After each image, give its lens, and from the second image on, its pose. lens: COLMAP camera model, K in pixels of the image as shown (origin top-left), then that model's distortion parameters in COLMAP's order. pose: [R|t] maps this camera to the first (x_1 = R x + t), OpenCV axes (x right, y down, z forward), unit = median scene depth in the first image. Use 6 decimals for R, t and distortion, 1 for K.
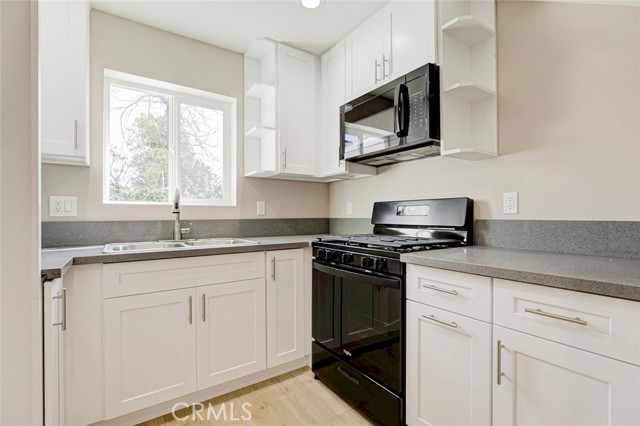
lens RADIAL K [[298.9, 0, 319.1], [0, 298.9, 213.7], [0, 0, 1]] dist [-0.004909, 0.000619]
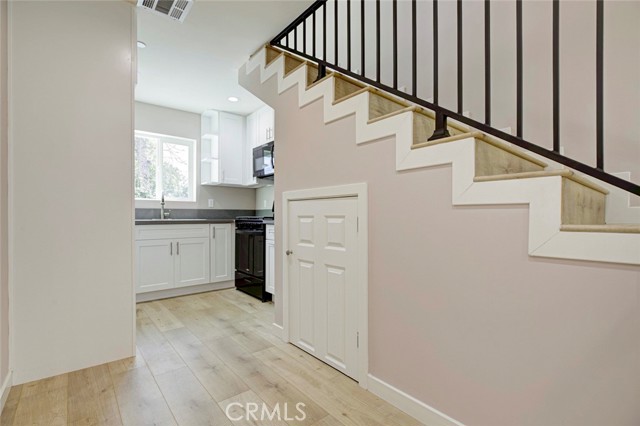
lens RADIAL K [[298.9, 0, 319.6], [0, 298.9, 214.2], [0, 0, 1]] dist [-0.004909, 0.000619]
pose [[0.995544, 0.003605, 0.094231, 0.292784], [-0.003352, 0.999990, -0.002842, 0.053330], [-0.094240, 0.002514, 0.995546, -0.849364]]
